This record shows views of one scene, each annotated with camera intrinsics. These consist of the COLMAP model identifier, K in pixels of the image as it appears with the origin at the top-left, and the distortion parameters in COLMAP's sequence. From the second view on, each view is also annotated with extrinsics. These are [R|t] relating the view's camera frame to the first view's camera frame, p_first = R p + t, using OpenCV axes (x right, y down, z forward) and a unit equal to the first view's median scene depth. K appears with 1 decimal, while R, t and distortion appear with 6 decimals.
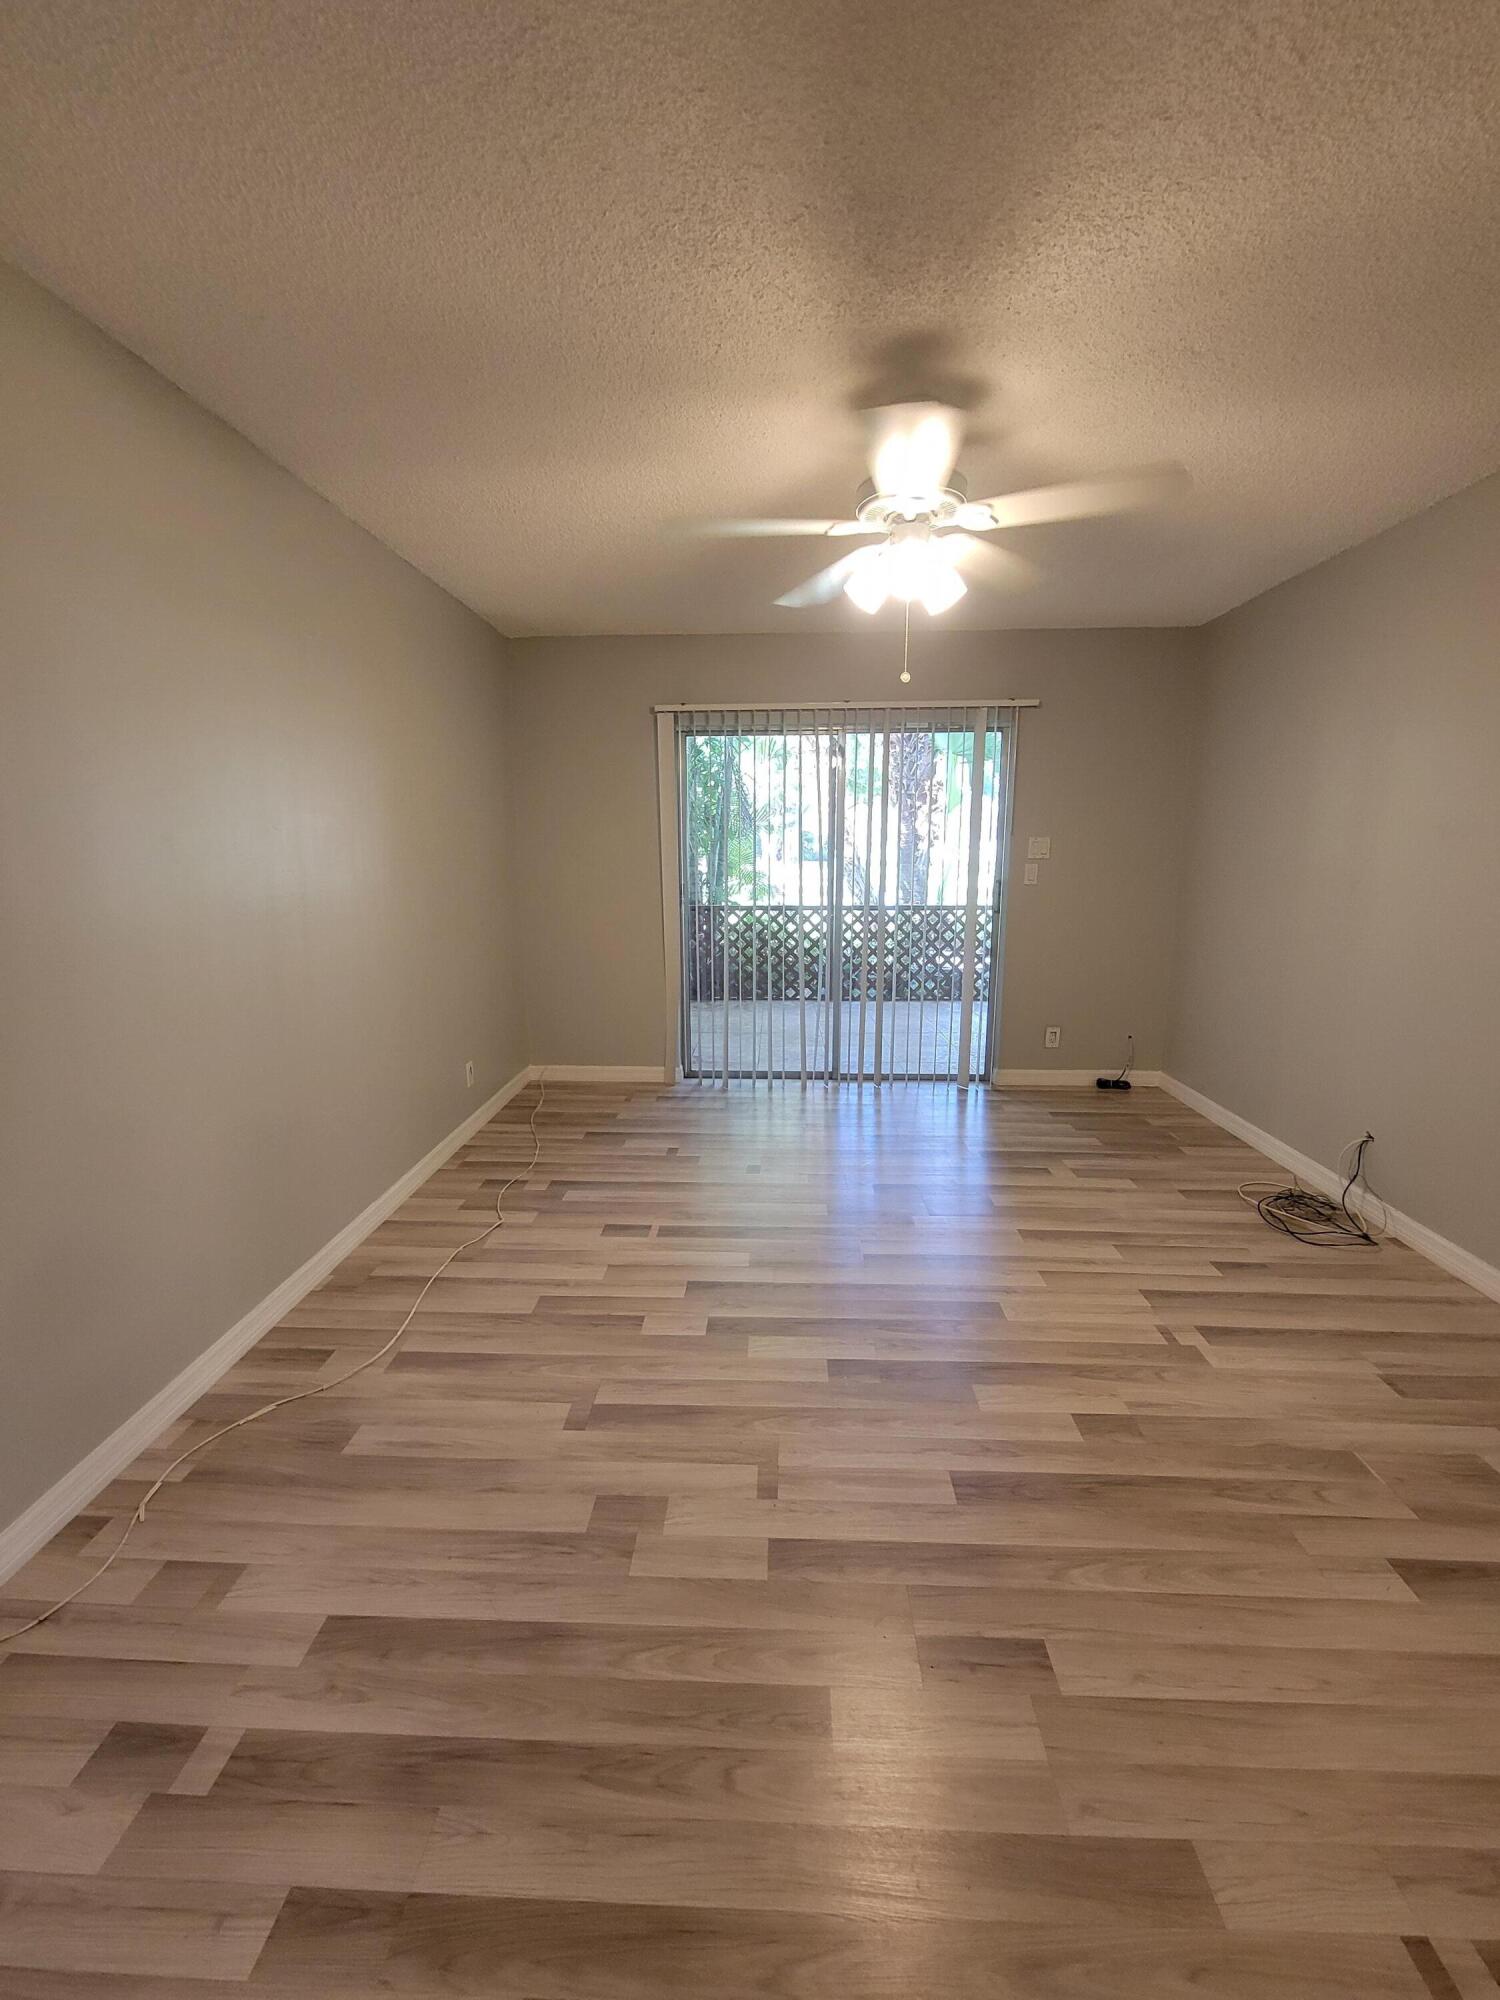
lens RADIAL K [[817.8, 0, 753.1], [0, 817.8, 1008.4], [0, 0, 1]] dist [0.000973, -0.001934]
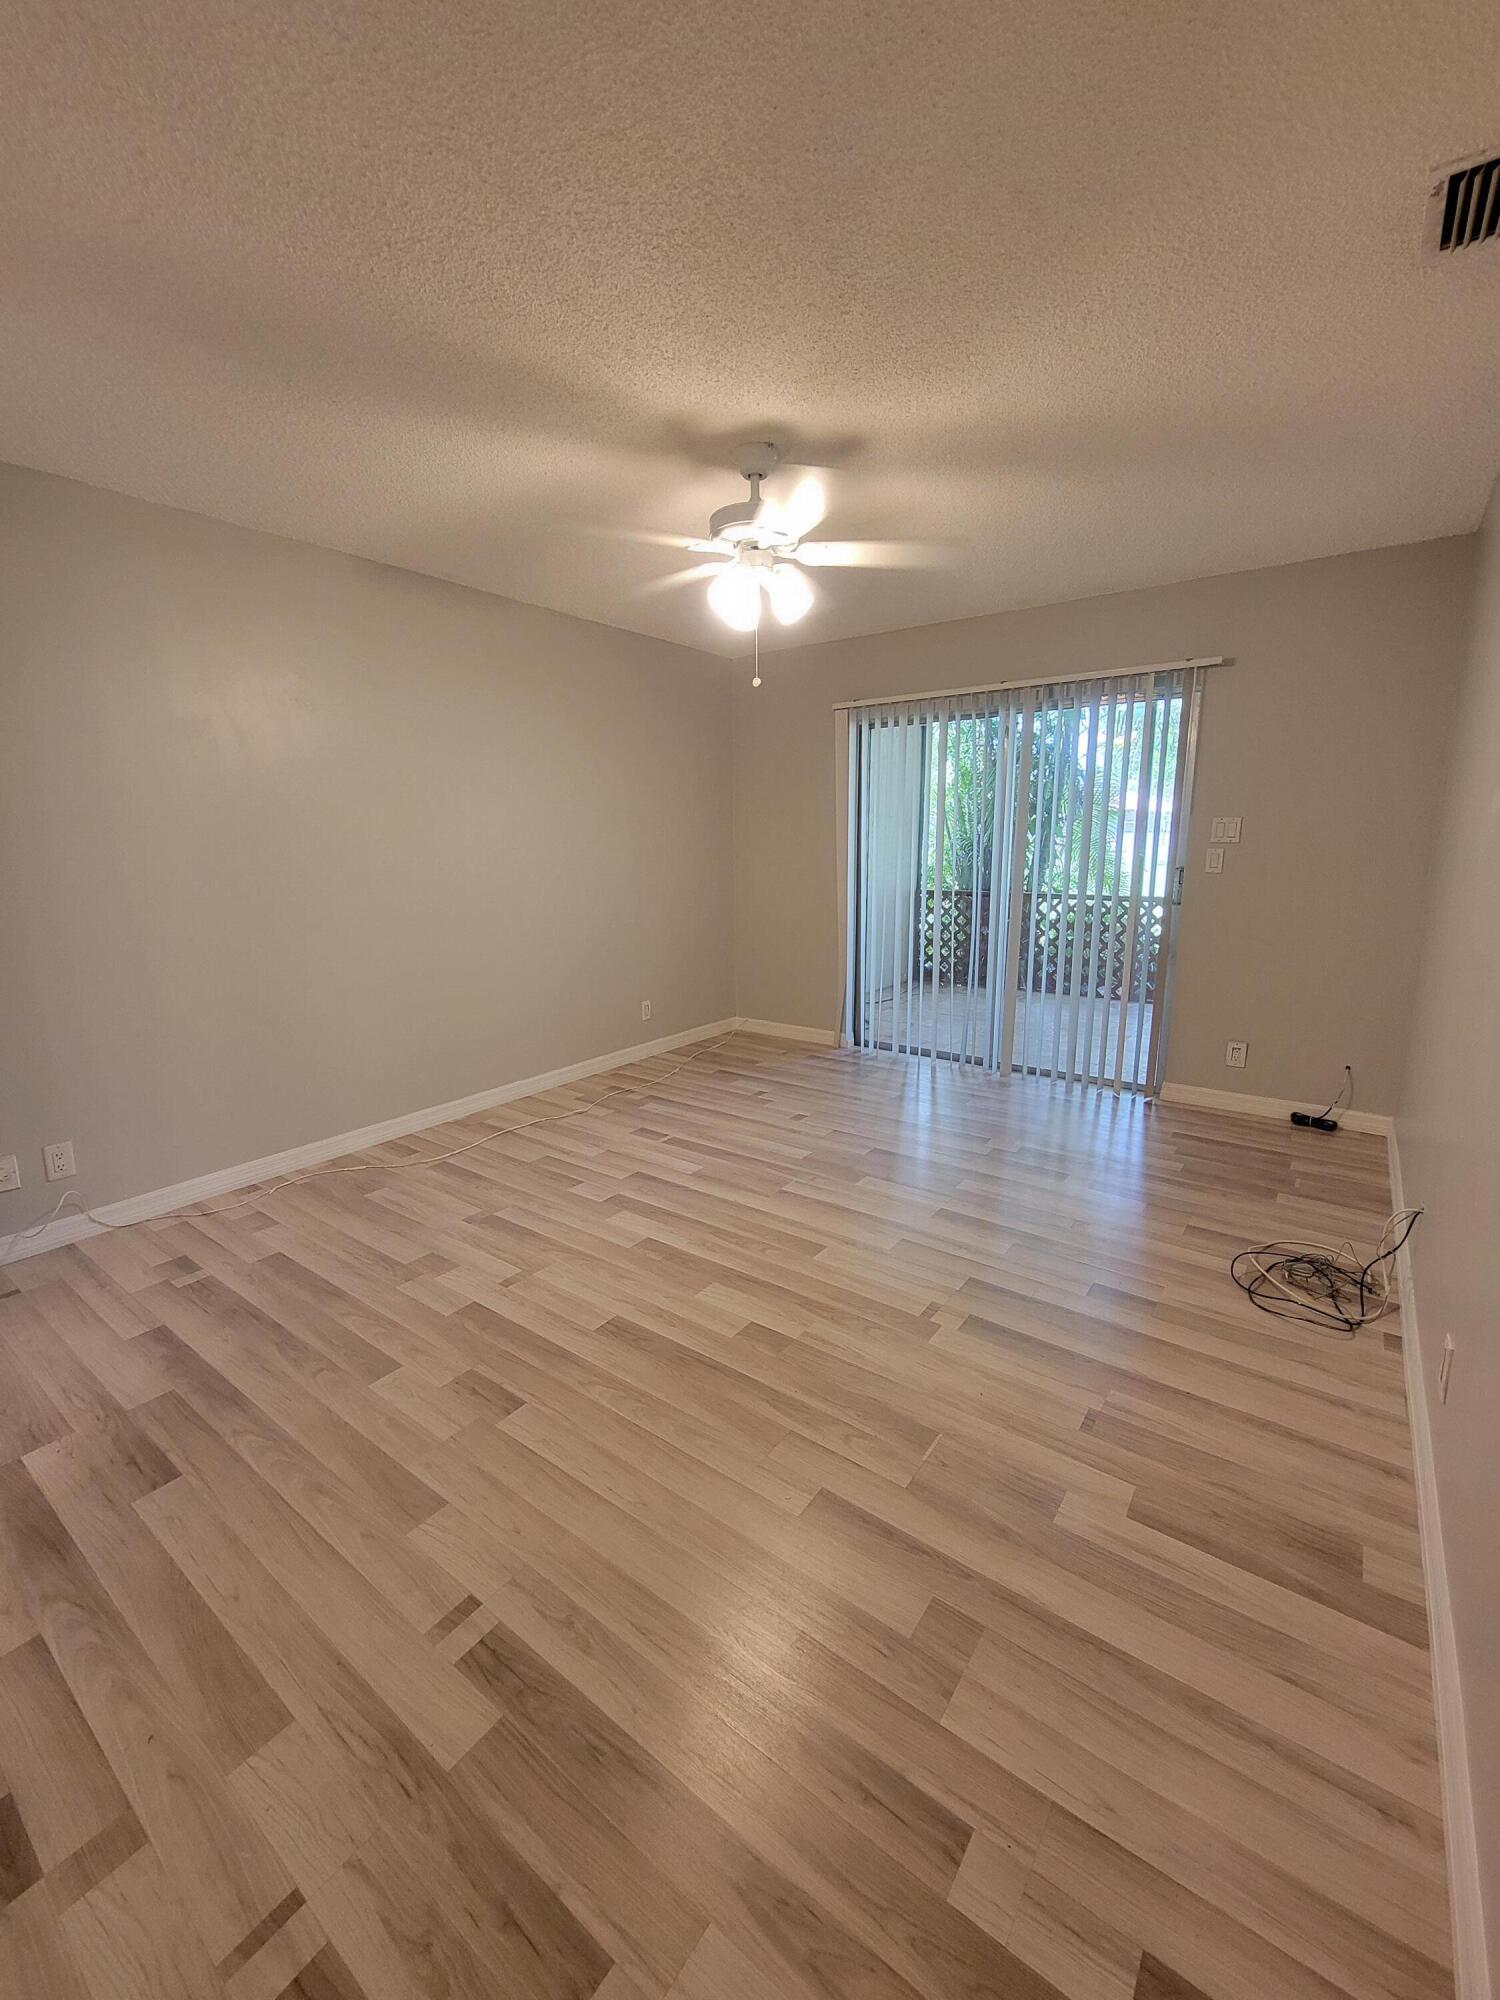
lens RADIAL K [[817.8, 0, 737.9], [0, 817.8, 1003.0], [0, 0, 1]] dist [0.000973, -0.001934]
pose [[0.825108, 0.107639, -0.554627, 0.590505], [-0.104520, 0.993820, 0.037383, 0.007551], [0.555223, 0.027124, 0.831259, 0.016240]]
